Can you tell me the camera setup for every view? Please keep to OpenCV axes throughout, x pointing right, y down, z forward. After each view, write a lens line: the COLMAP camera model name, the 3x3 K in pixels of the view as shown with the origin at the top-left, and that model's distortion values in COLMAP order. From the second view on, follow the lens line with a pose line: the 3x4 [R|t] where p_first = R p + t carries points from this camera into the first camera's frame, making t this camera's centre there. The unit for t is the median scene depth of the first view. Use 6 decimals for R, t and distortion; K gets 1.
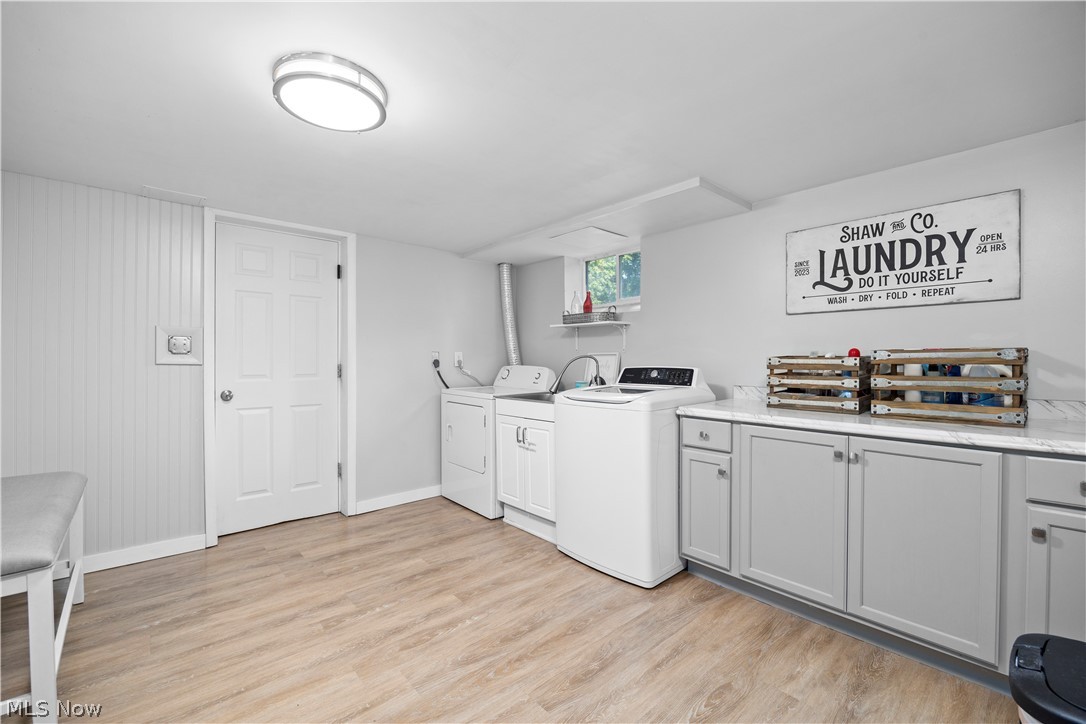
lens RADIAL K [[454.8, 0, 540.2], [0, 454.8, 362.2], [0, 0, 1]] dist [-0.015676, 0.000587]
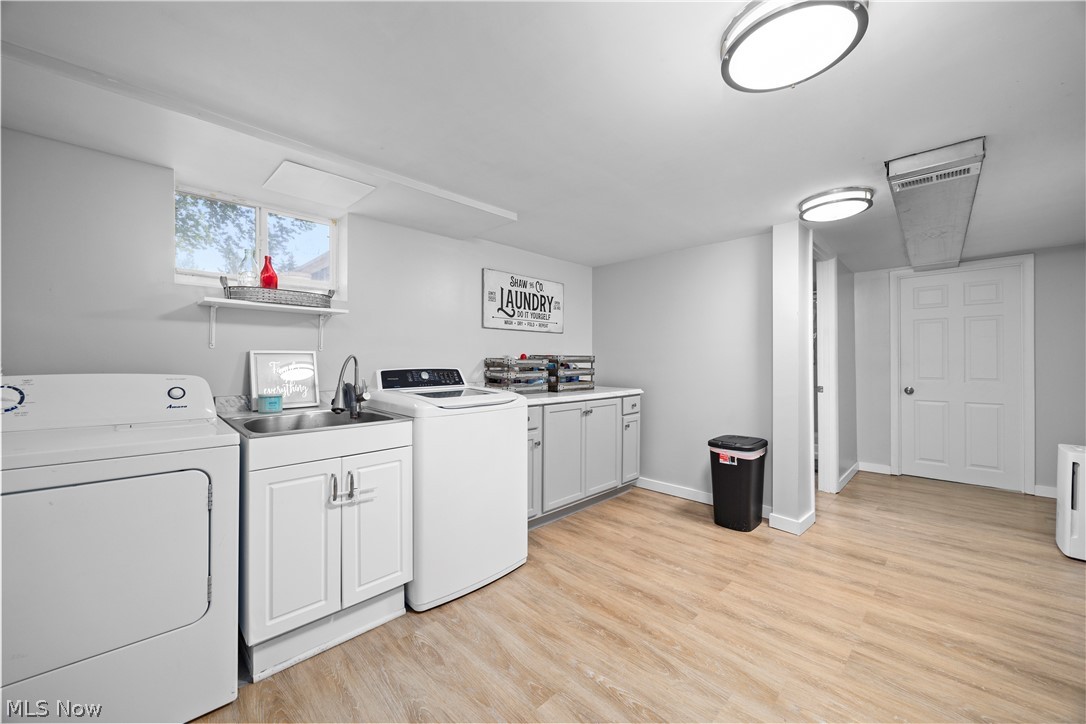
lens RADIAL K [[415.4, 0, 541.7], [0, 415.4, 360.9], [0, 0, 1]] dist [-0.002747, -0.000257]
pose [[-0.065719, 0.001659, 0.997837, -0.858749], [0.008165, 0.999966, -0.001124, -0.003066], [-0.997805, 0.008074, -0.065731, 1.092827]]
